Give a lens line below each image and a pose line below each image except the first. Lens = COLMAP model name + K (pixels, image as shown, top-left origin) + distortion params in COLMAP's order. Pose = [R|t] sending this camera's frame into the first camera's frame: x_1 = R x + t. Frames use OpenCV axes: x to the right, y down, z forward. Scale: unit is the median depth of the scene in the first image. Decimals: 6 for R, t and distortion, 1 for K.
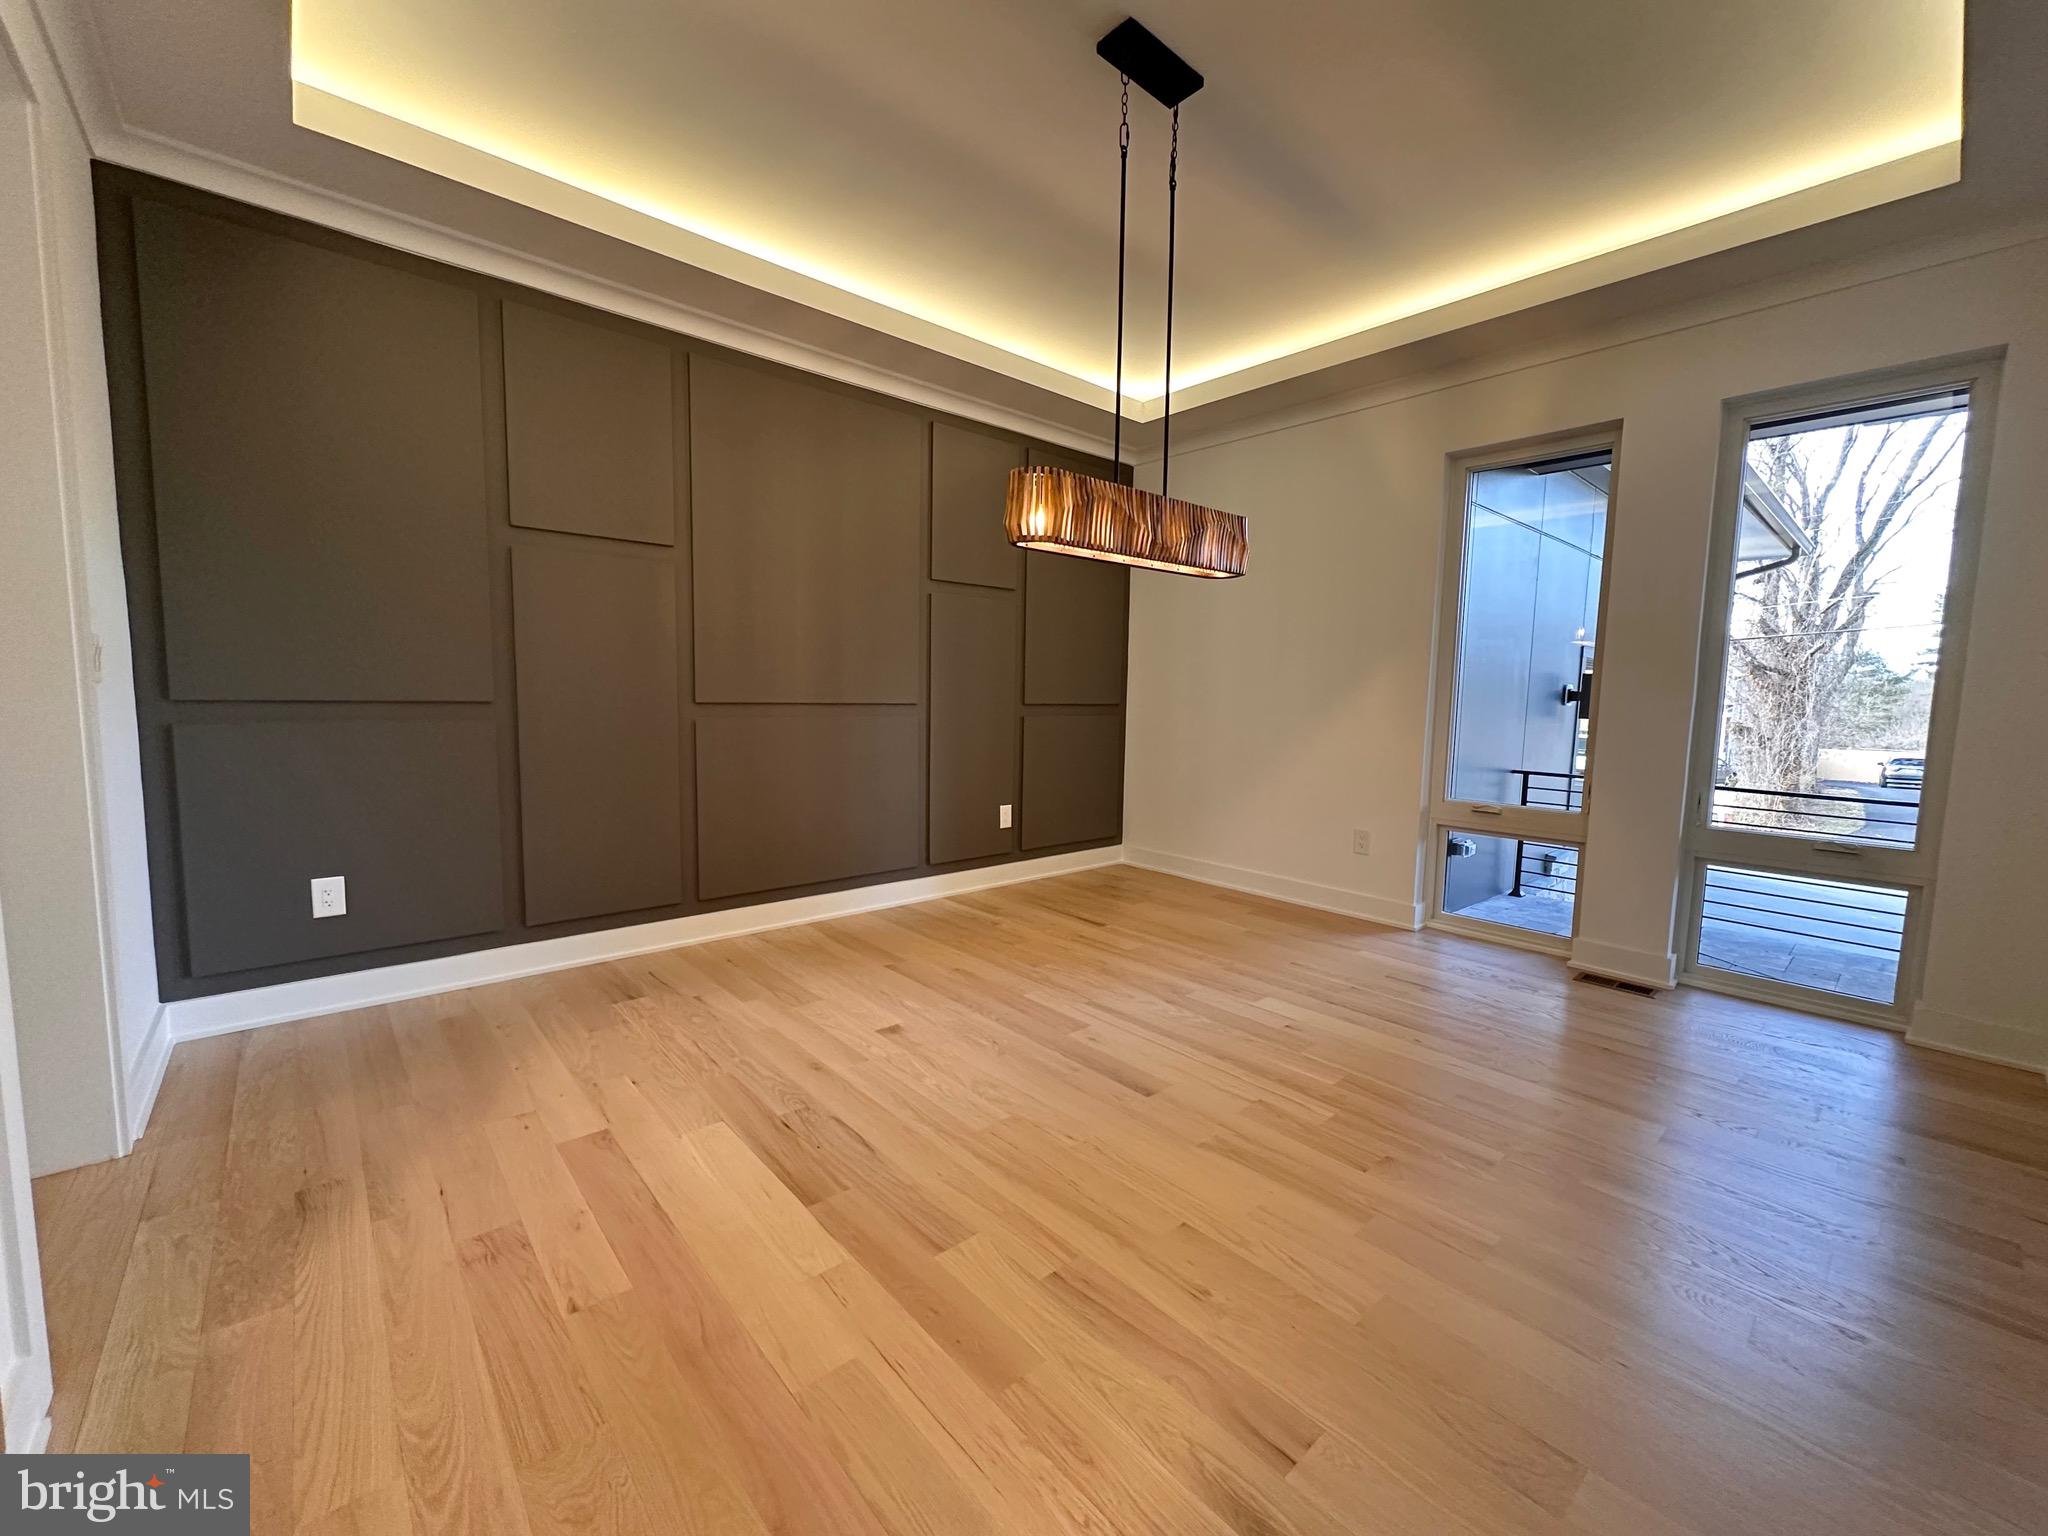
lens RADIAL K [[817.7, 0, 1033.2], [0, 817.7, 774.4], [0, 0, 1]] dist [-0.004128, 0.000983]
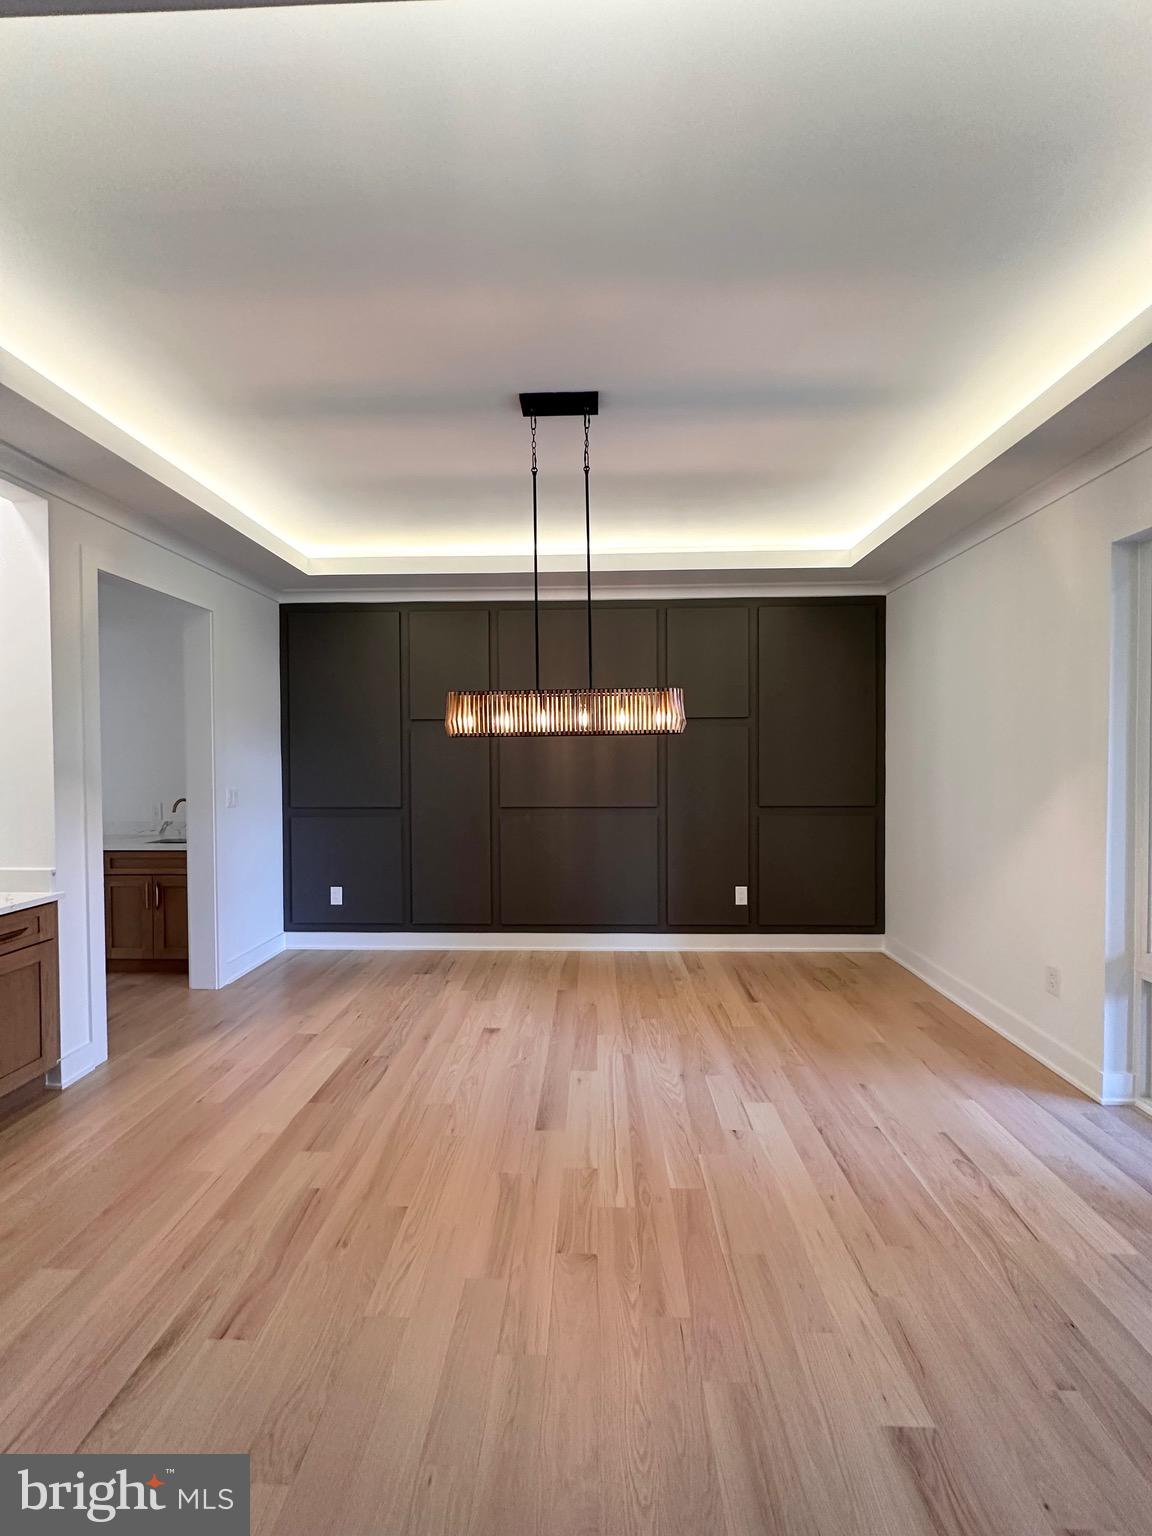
lens RADIAL K [[613.3, 0, 574.2], [0, 613.3, 770.7], [0, 0, 1]] dist [-0.004128, 0.000983]
pose [[0.718281, -0.007807, -0.695710, 0.671809], [-0.050247, 0.996744, -0.063062, -0.102878], [0.693937, 0.080254, 0.715550, 0.204614]]
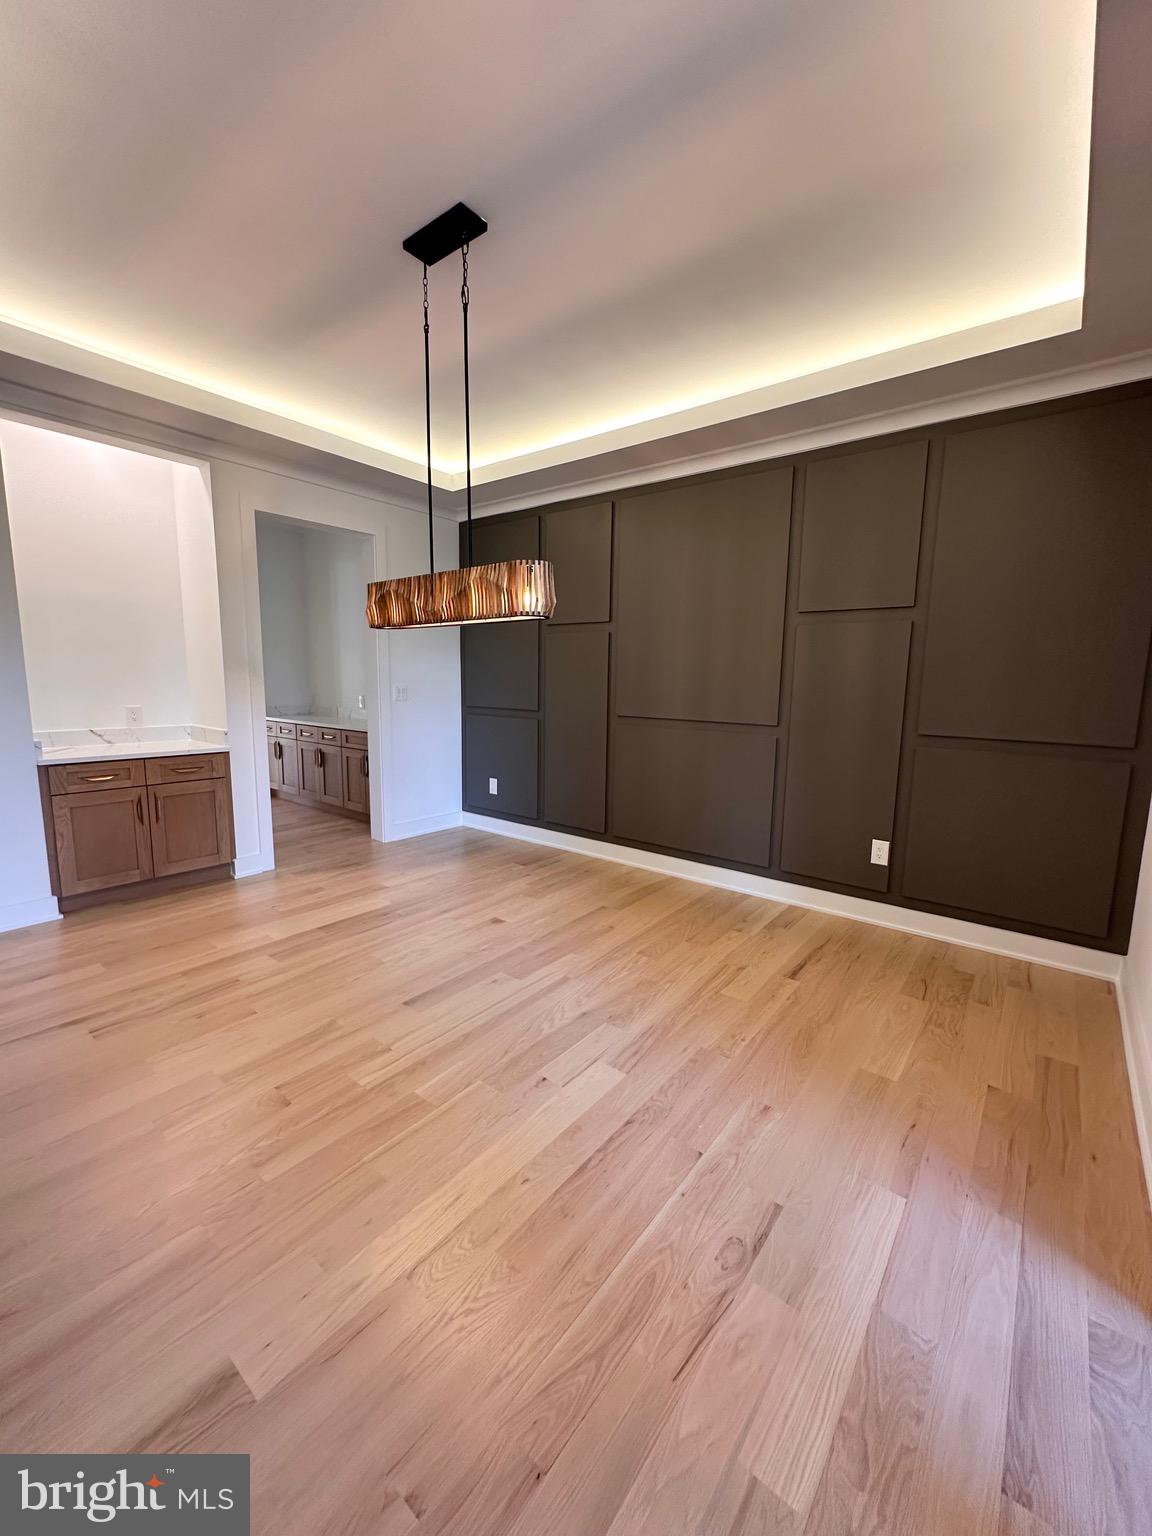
lens RADIAL K [[613.3, 0, 574.0], [0, 613.3, 770.3], [0, 0, 1]] dist [-0.004128, 0.000983]
pose [[0.164279, 0.132419, -0.977485, 0.891892], [-0.113393, 0.986914, 0.114639, -0.125258], [0.979875, 0.092007, 0.177145, 0.801626]]
